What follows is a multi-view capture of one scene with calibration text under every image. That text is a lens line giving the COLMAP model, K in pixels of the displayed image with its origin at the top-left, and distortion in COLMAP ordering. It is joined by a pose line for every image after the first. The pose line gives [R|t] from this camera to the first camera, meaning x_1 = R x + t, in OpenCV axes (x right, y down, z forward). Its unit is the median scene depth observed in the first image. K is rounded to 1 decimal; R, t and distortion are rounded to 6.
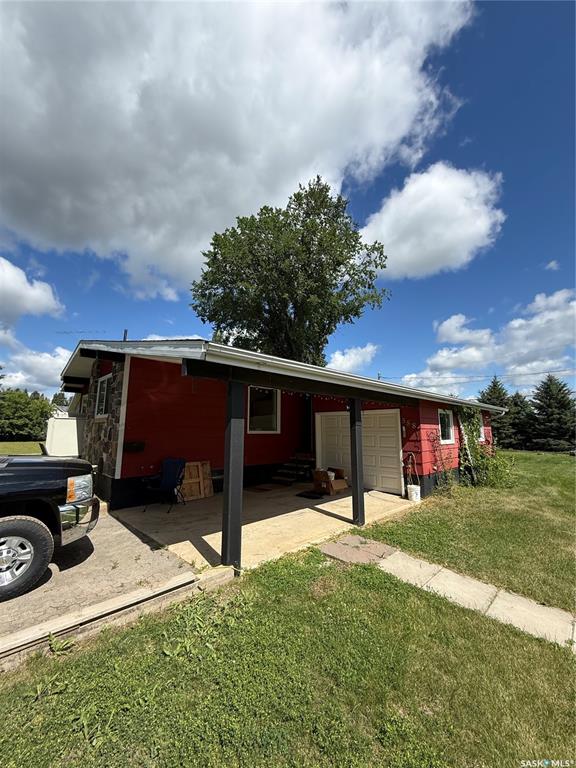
lens RADIAL K [[307.9, 0, 287.2], [0, 307.9, 381.0], [0, 0, 1]] dist [-0.003667, -0.000272]
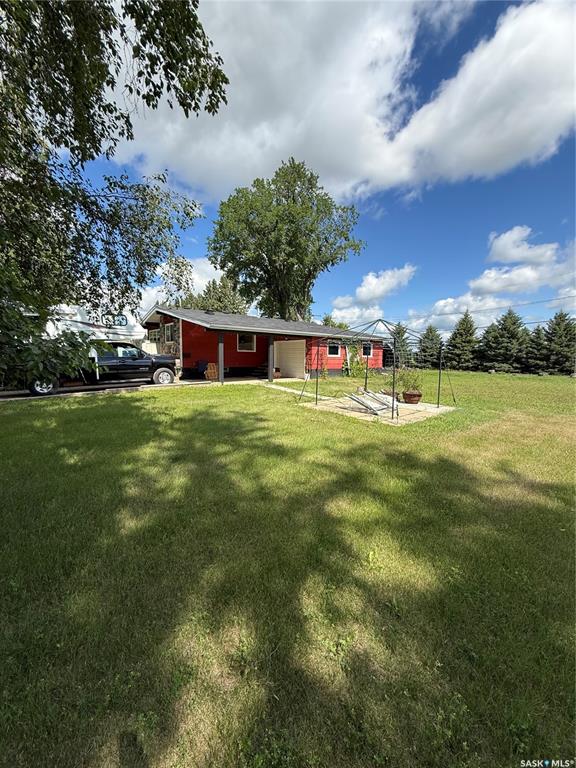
lens RADIAL K [[307.9, 0, 287.2], [0, 307.9, 381.0], [0, 0, 1]] dist [-0.003667, -0.000272]
pose [[0.997654, 0.012139, -0.067367, 0.316413], [0.003739, 0.973018, 0.230698, -0.099367], [0.068350, -0.230409, 0.970691, -0.925730]]
